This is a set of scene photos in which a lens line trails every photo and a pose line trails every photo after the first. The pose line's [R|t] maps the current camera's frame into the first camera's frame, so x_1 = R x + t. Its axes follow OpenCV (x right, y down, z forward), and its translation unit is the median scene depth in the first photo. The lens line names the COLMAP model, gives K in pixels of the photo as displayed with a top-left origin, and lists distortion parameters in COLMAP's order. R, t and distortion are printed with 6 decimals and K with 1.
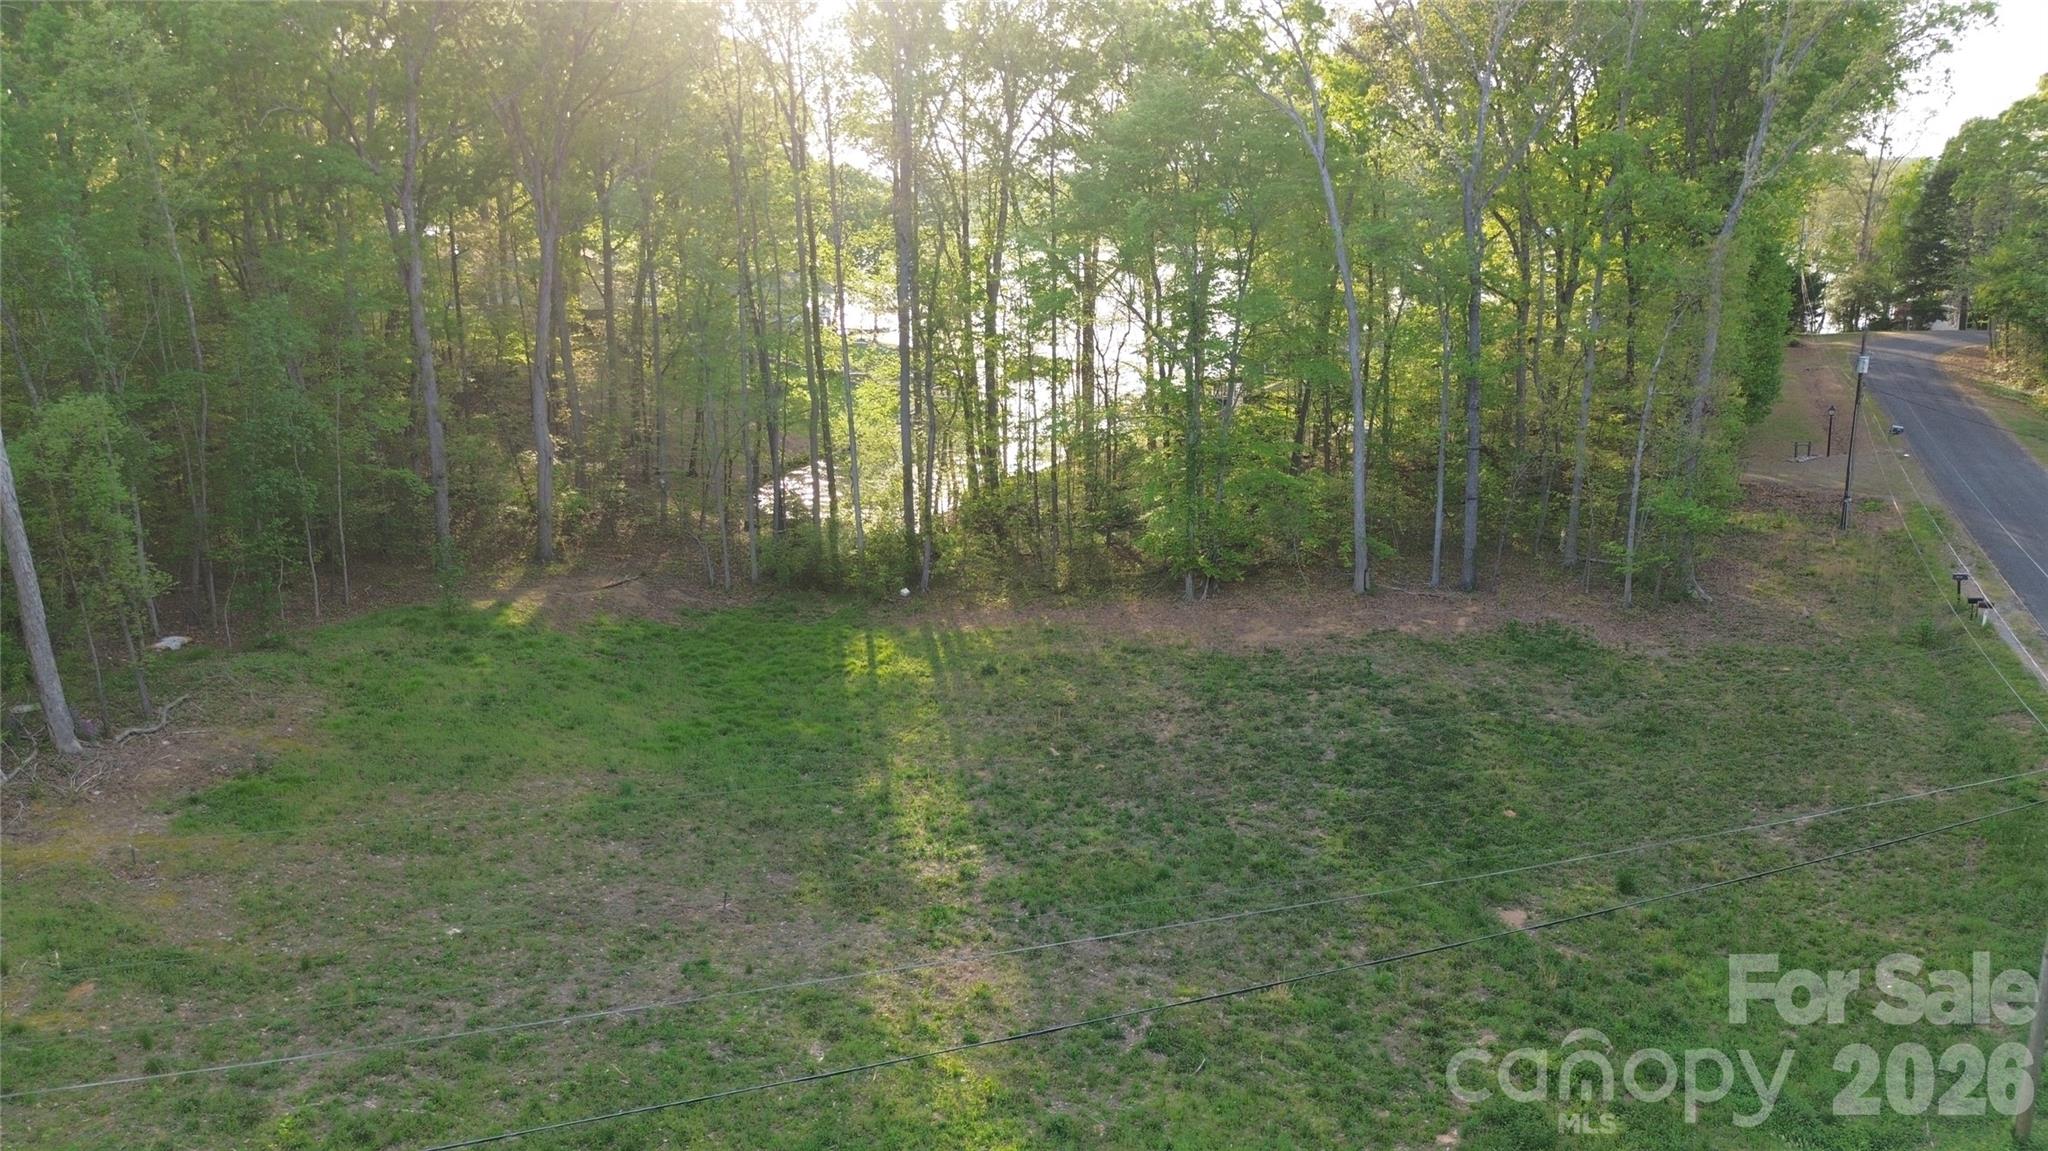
lens RADIAL K [[1486.1, 0, 1022.5], [0, 1486.1, 570.5], [0, 0, 1]] dist [0.074276, -0.074226]
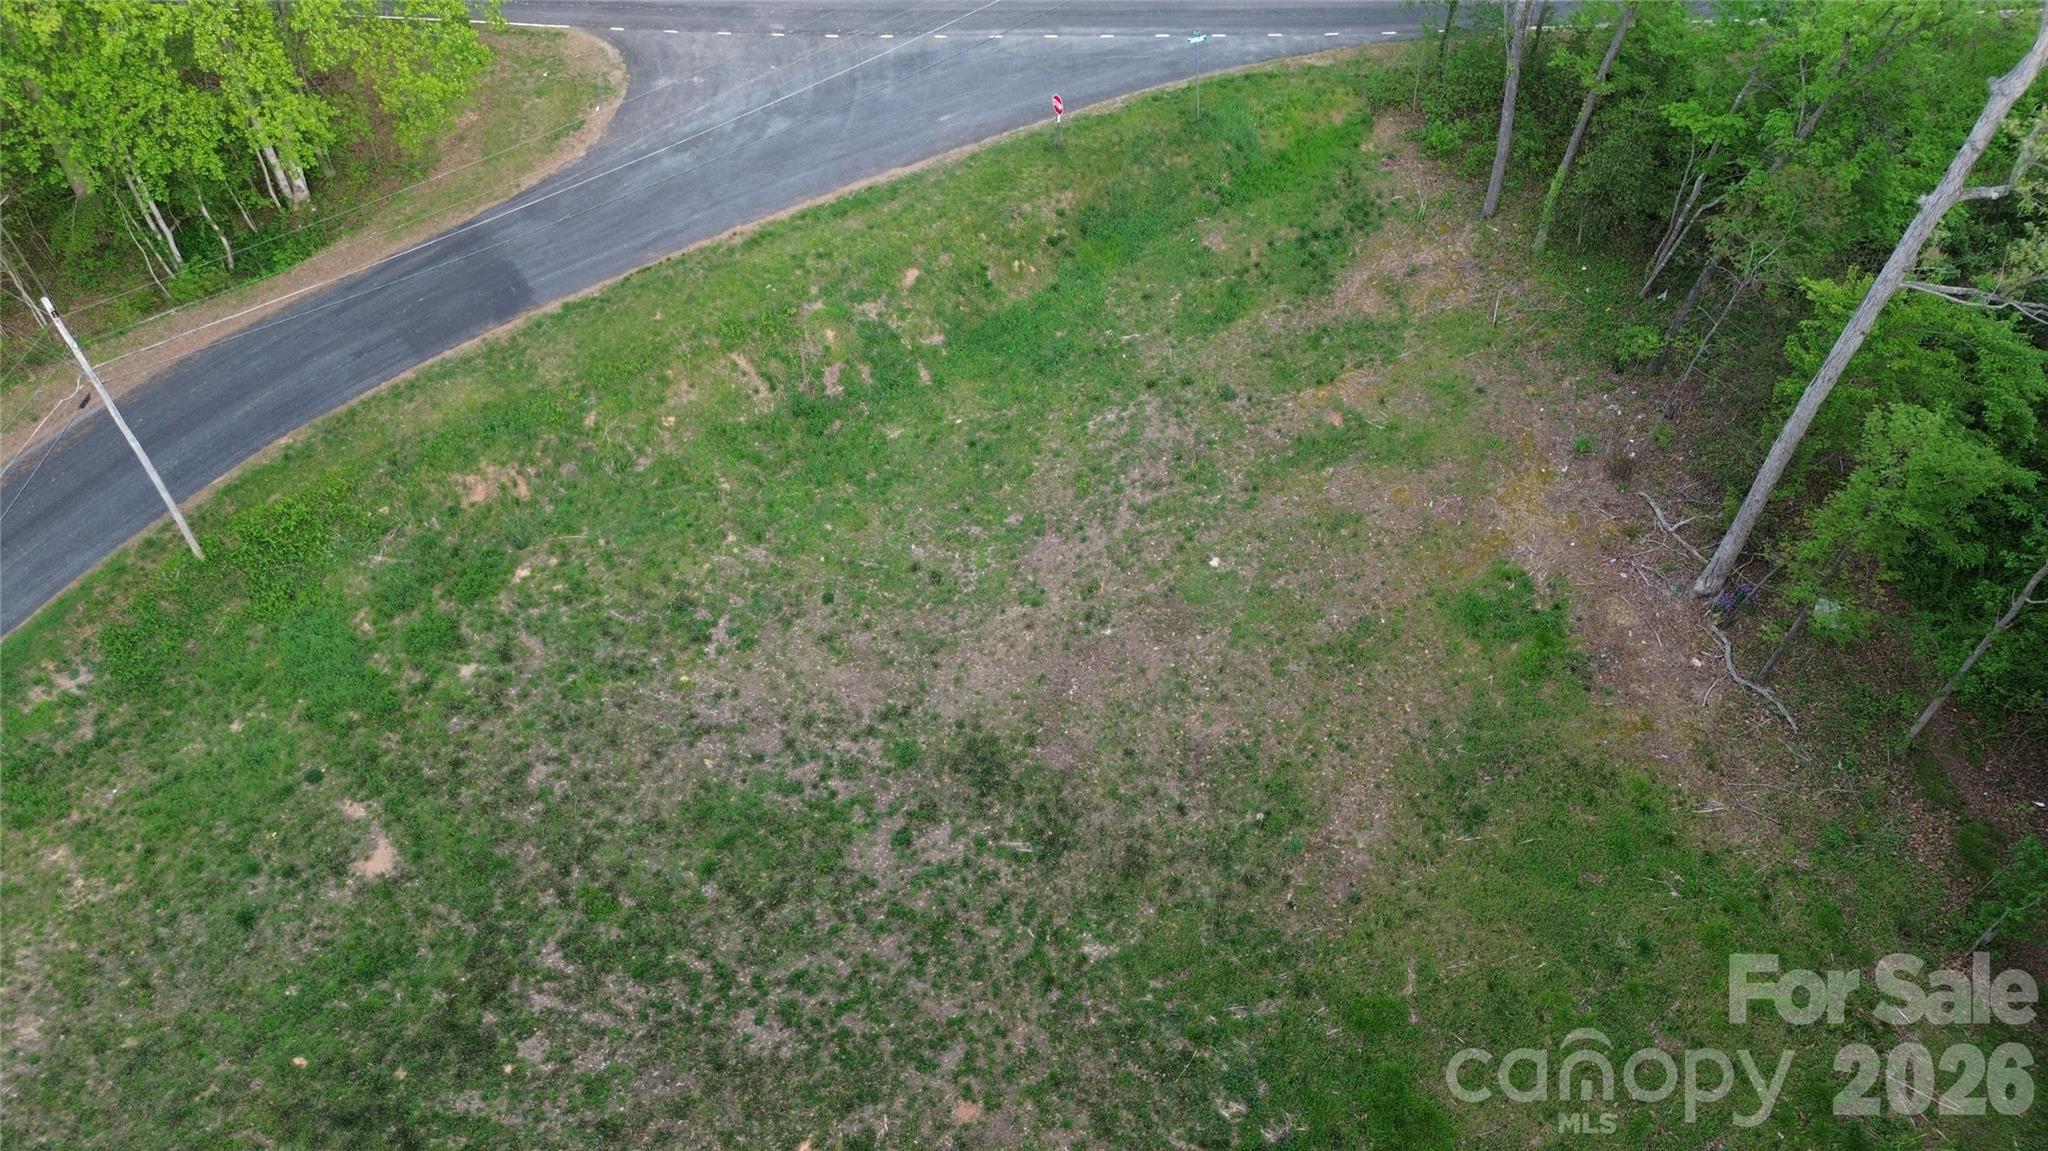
lens RADIAL K [[1451.8, 0, 1024.0], [0, 1451.8, 575.5], [0, 0, 1]] dist [0.068540, -0.068056]
pose [[-0.963628, 0.201807, -0.175198, 0.019449], [-0.062738, 0.466422, 0.882335, -0.729601], [0.259777, 0.861234, -0.436796, 1.231787]]
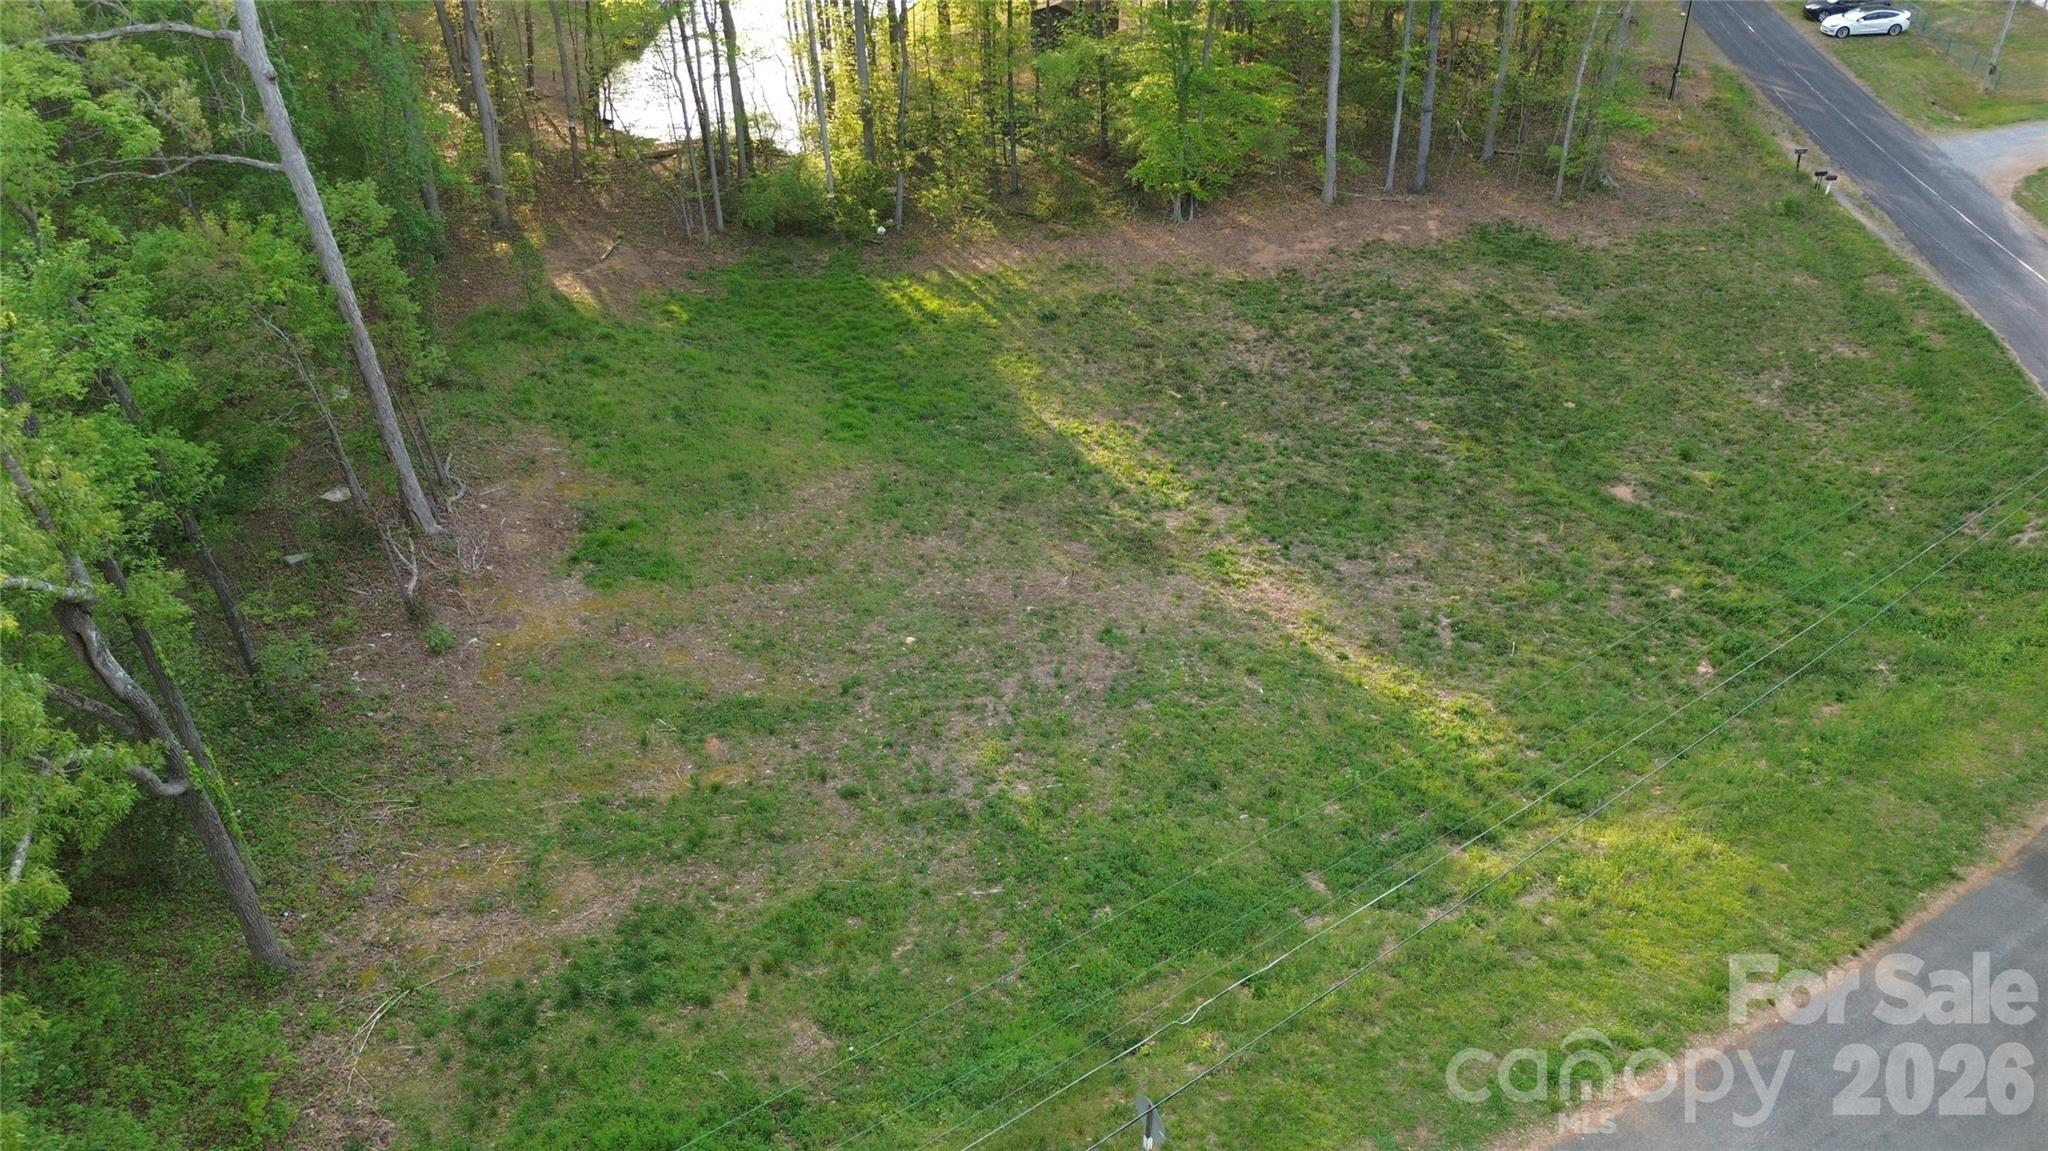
lens RADIAL K [[1451.8, 0, 1024.0], [0, 1451.8, 575.5], [0, 0, 1]] dist [0.068540, -0.068056]
pose [[0.957663, -0.159224, 0.239854, -0.448658], [0.072814, 0.940009, 0.333289, -0.153547], [-0.278532, -0.301713, 0.911805, -0.061218]]
